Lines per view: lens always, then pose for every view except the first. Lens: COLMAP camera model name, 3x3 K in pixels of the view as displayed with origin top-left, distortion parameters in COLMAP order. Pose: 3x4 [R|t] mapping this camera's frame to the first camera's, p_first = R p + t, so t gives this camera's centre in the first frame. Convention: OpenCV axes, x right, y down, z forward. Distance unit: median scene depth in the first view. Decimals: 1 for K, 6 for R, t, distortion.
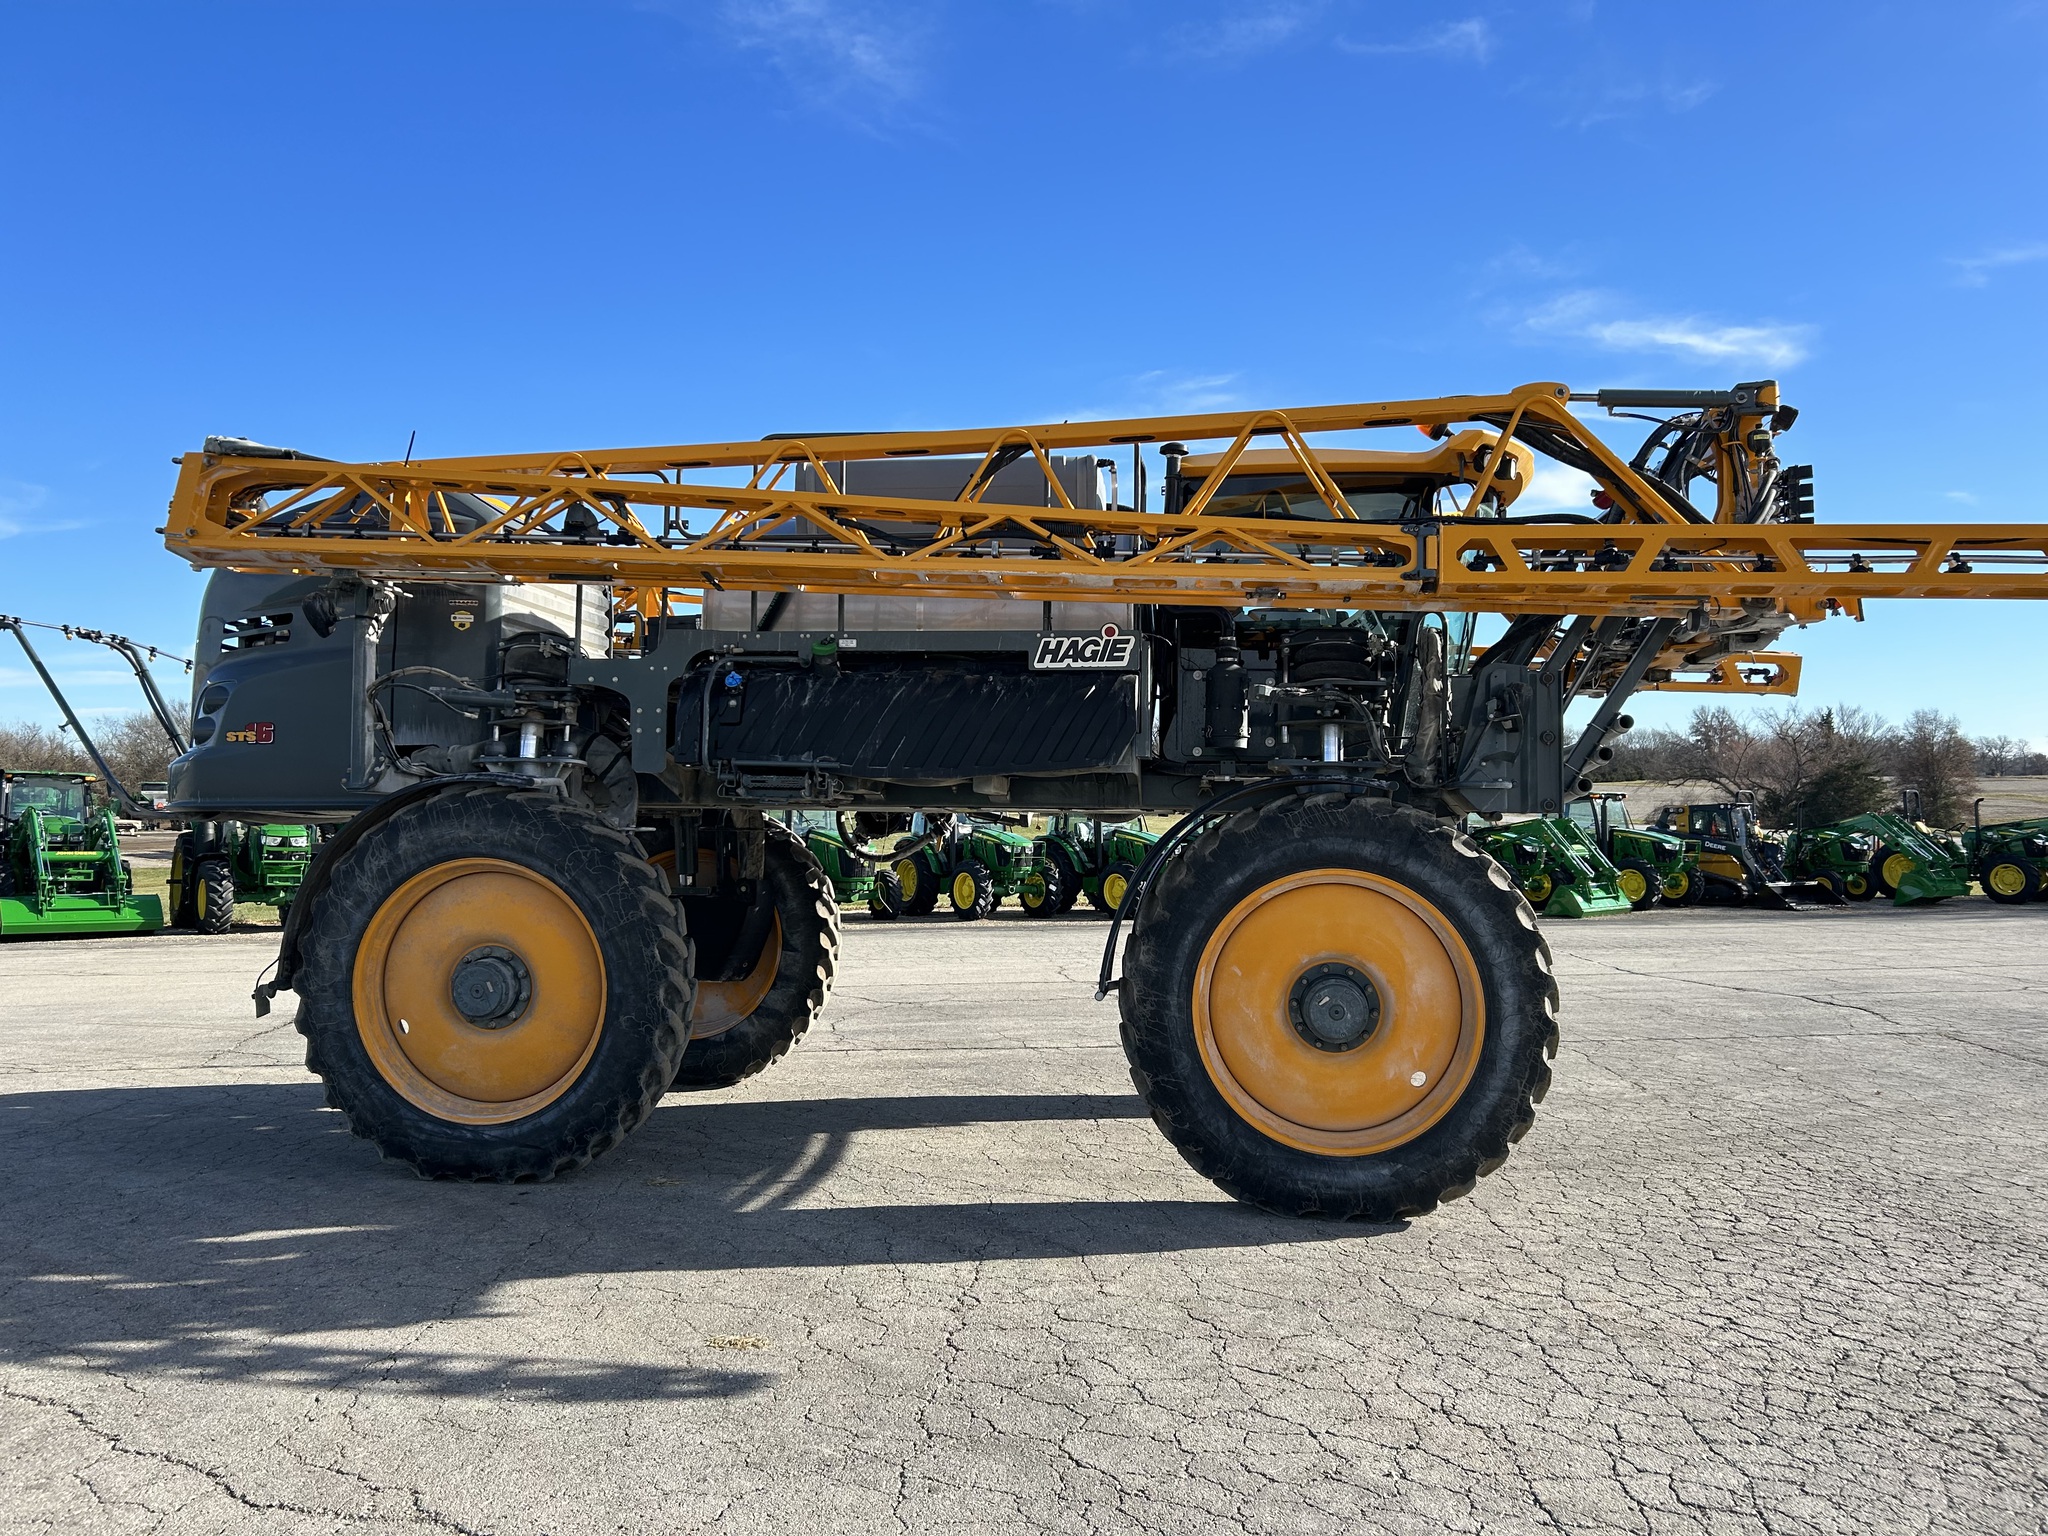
lens RADIAL K [[1614.4, 0, 980.9], [0, 1614.4, 773.7], [0, 0, 1]] dist [0.012707, -0.000711]
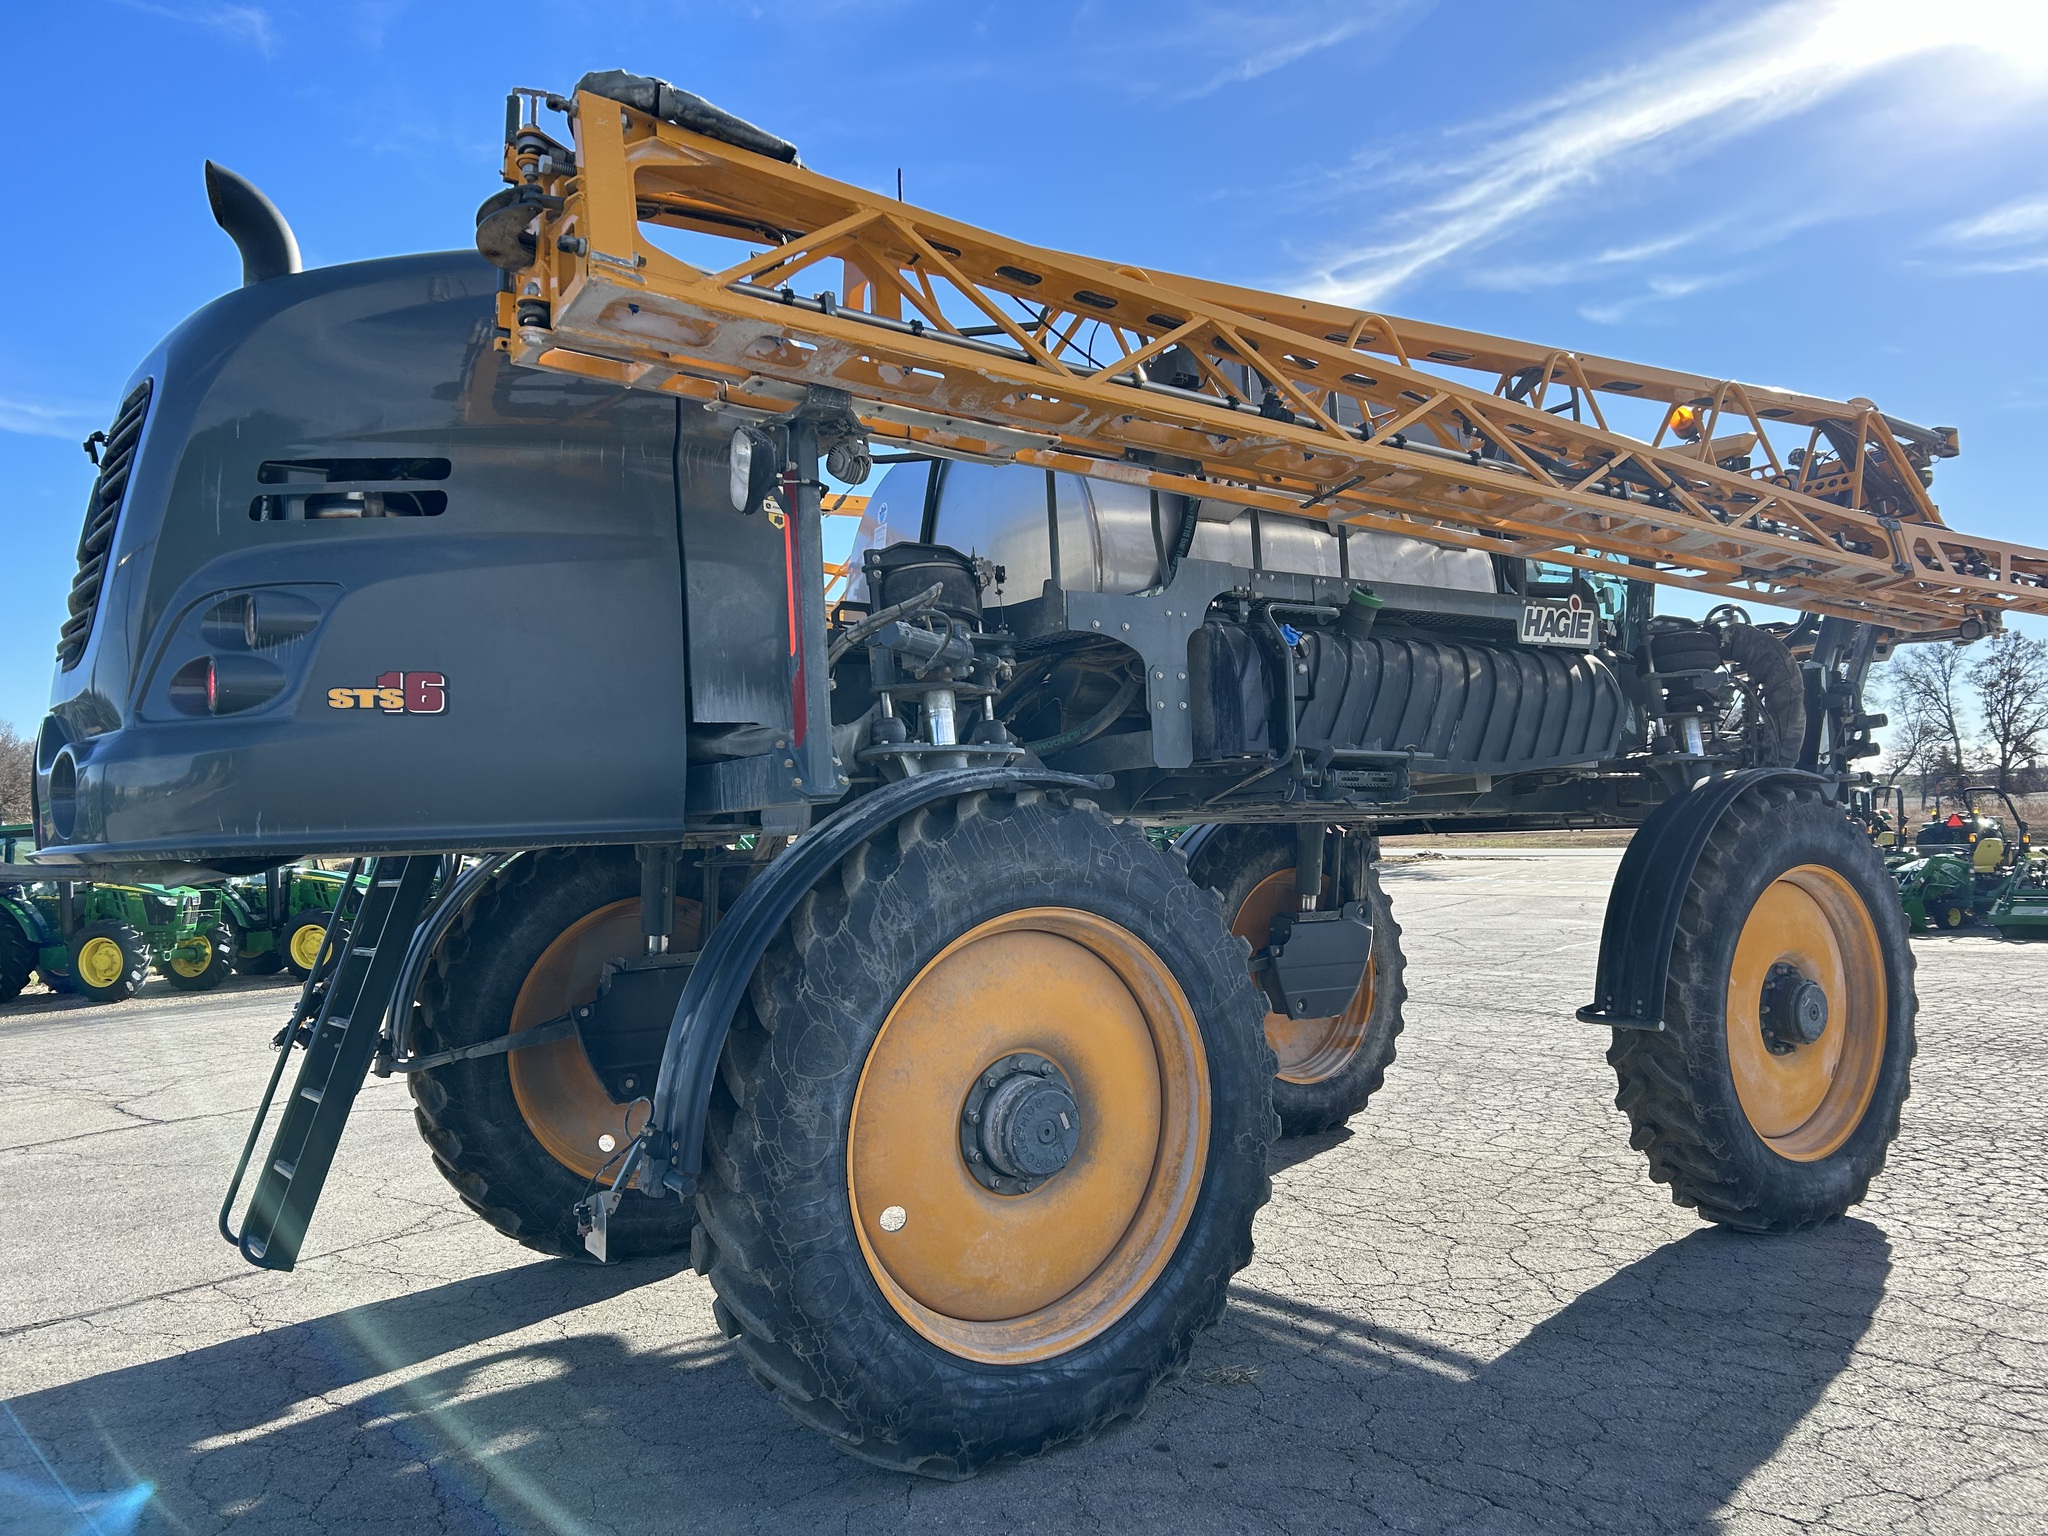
lens RADIAL K [[1614.4, 0, 980.9], [0, 1614.4, 773.7], [0, 0, 1]] dist [0.012707, -0.000711]
pose [[0.722379, -0.000595, 0.691497, -0.733550], [0.015153, 0.999773, -0.014969, 0.011175], [-0.691331, 0.021292, 0.722224, 0.580300]]
